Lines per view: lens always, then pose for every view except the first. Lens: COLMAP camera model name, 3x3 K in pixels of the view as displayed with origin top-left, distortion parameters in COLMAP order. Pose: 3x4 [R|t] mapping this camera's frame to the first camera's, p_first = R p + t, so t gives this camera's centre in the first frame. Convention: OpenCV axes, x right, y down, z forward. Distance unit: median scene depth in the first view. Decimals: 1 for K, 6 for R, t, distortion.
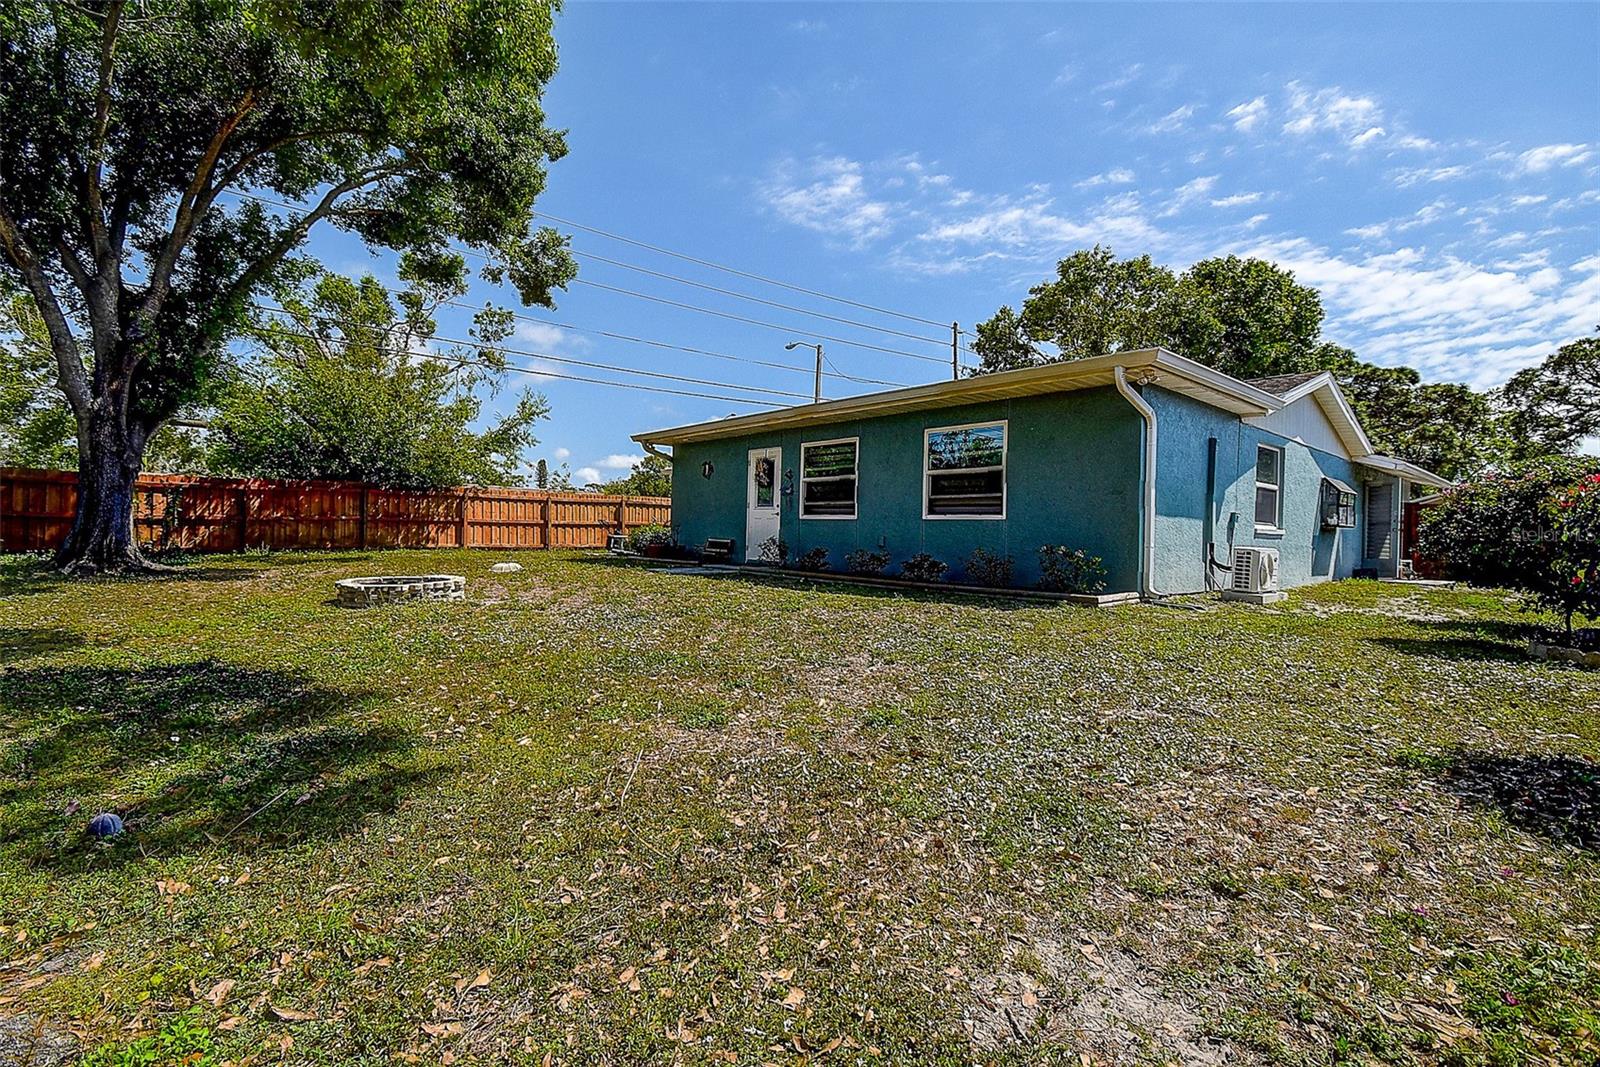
lens RADIAL K [[744.2, 0, 805.2], [0, 744.2, 532.6], [0, 0, 1]] dist [0.014497, -0.018539]
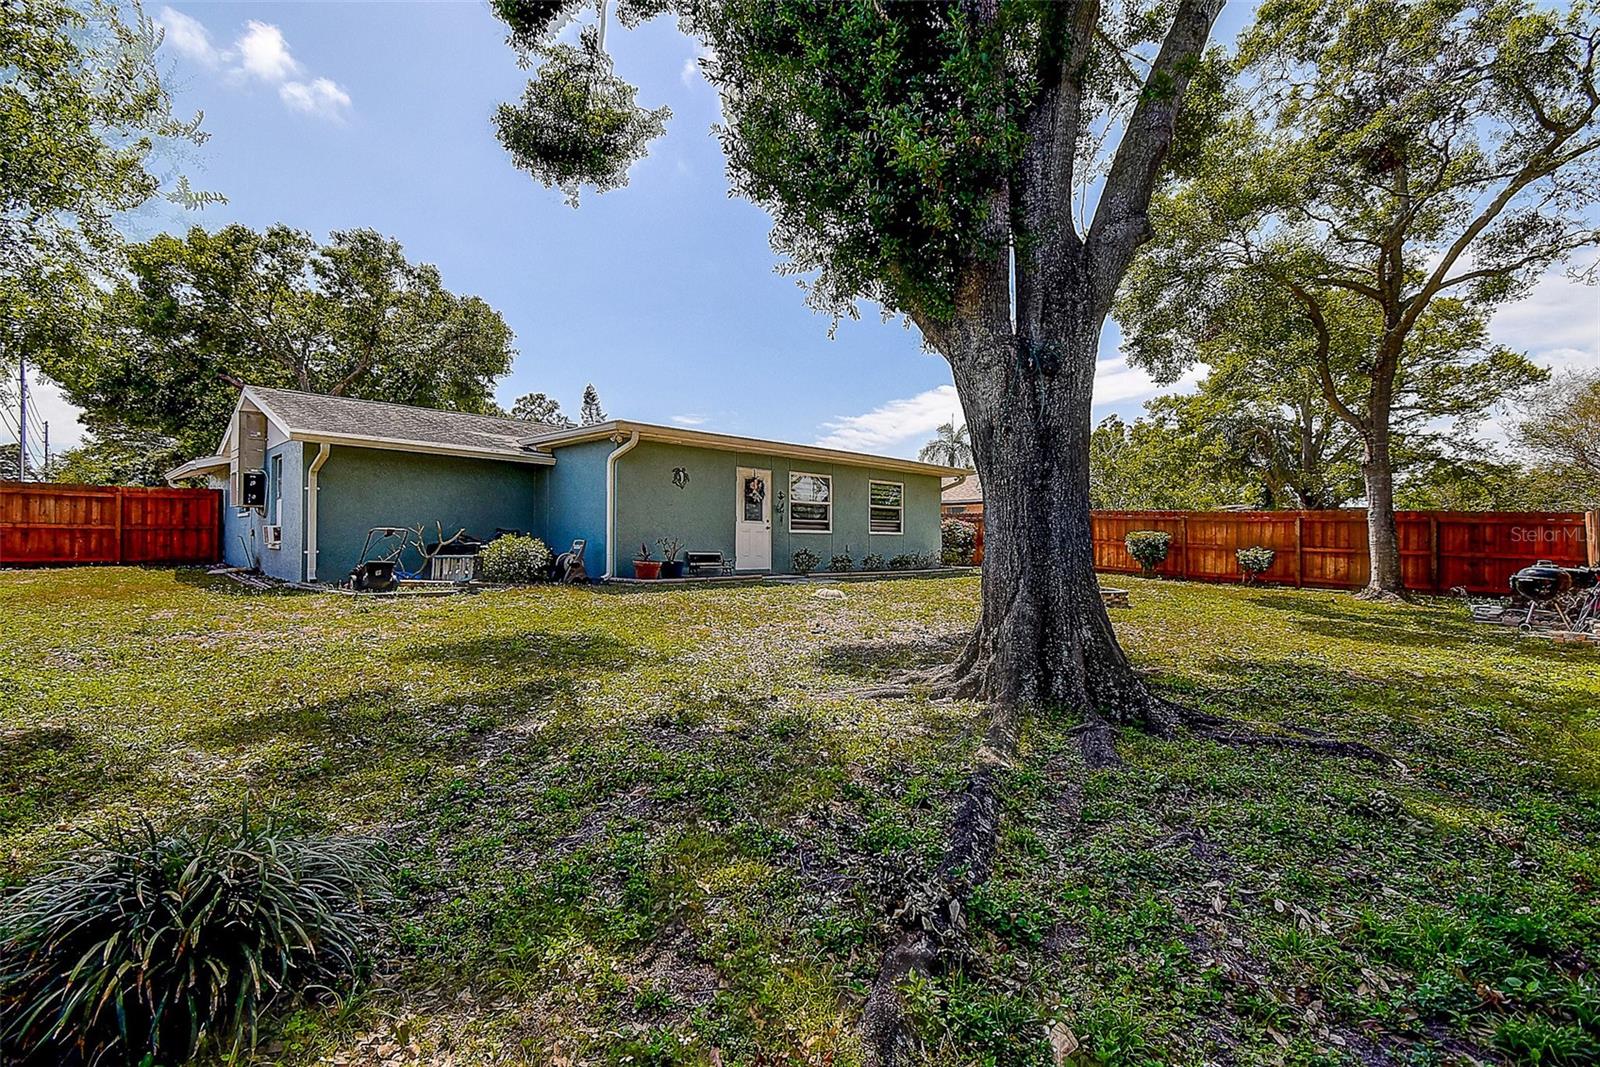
lens RADIAL K [[744.2, 0, 805.2], [0, 744.2, 532.6], [0, 0, 1]] dist [0.014497, -0.018539]
pose [[-0.051557, -0.007266, 0.998644, -1.166985], [-0.004594, 0.999965, 0.007039, -0.026257], [-0.998660, -0.004225, -0.051588, 0.990668]]
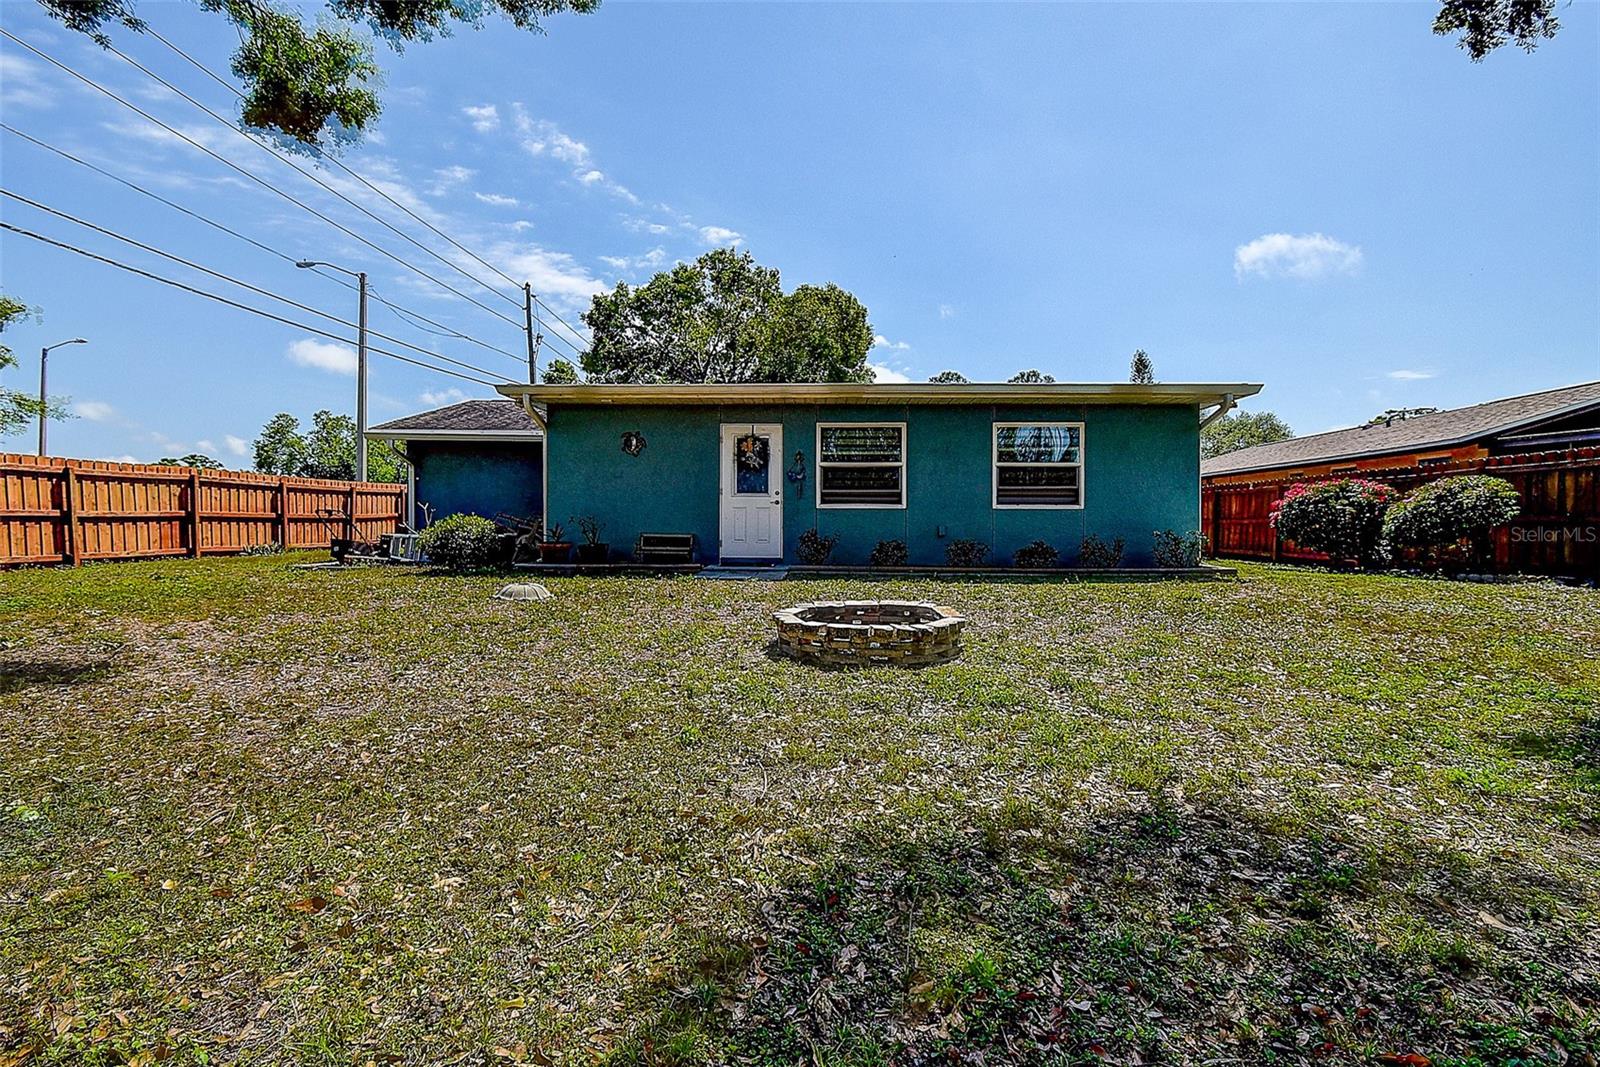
lens RADIAL K [[744.2, 0, 805.2], [0, 744.2, 532.6], [0, 0, 1]] dist [0.014497, -0.018539]
pose [[0.671683, -0.028313, 0.740298, -0.641124], [0.012901, 0.999565, 0.026524, -0.012523], [-0.740726, -0.008265, 0.671756, 0.398159]]
